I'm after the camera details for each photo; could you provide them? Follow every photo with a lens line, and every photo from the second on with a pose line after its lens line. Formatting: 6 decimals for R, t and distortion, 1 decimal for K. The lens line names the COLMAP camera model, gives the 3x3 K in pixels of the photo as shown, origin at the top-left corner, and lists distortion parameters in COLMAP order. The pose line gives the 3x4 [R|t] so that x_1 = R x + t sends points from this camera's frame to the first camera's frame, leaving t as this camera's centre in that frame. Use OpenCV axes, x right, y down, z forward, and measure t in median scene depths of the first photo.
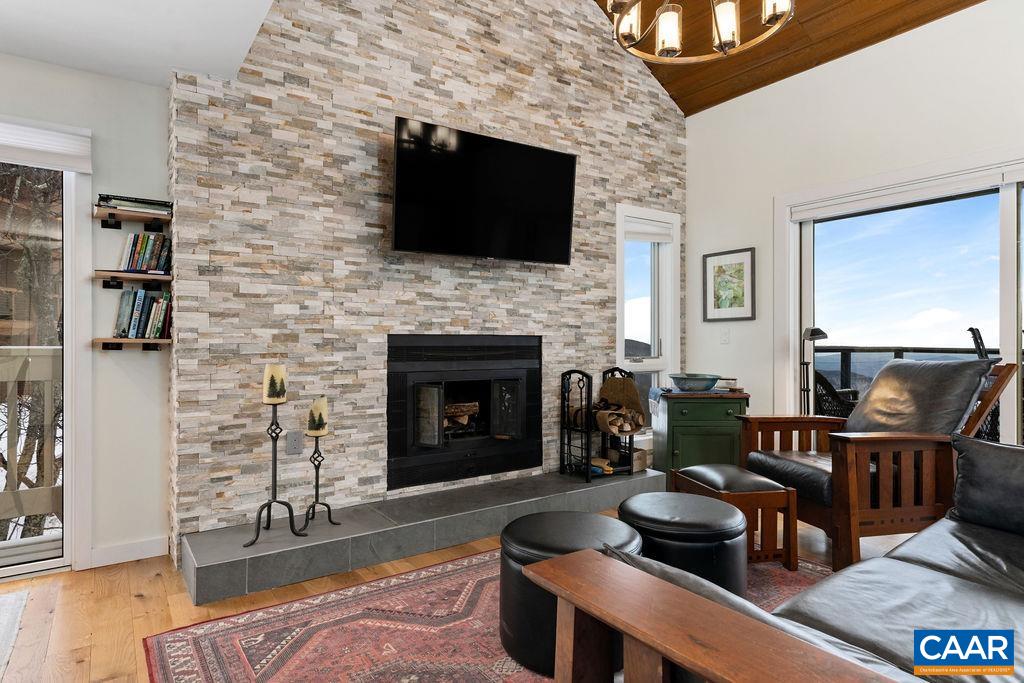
lens RADIAL K [[572.9, 0, 509.9], [0, 572.9, 342.6], [0, 0, 1]] dist [-0.002029, -0.000112]
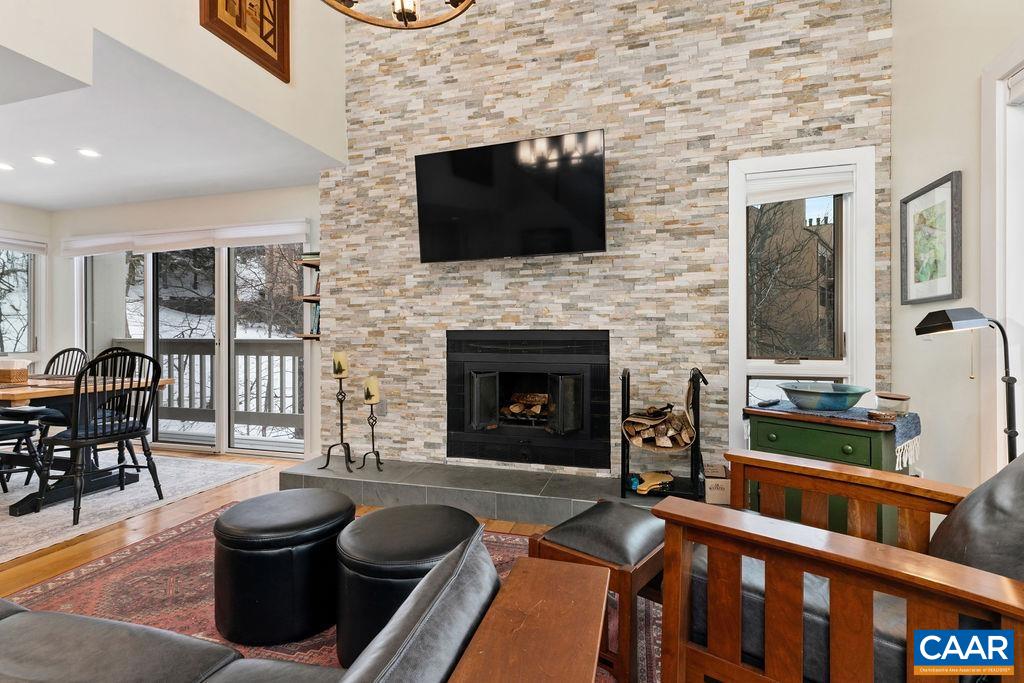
lens RADIAL K [[474.6, 0, 509.2], [0, 474.6, 335.9], [0, 0, 1]] dist [-0.002655, -0.000367]
pose [[0.625092, 0.000325, -0.780551, 0.632494], [-0.000993, 0.999999, -0.000378, -0.001922], [0.780550, 0.001011, 0.625092, 0.440397]]
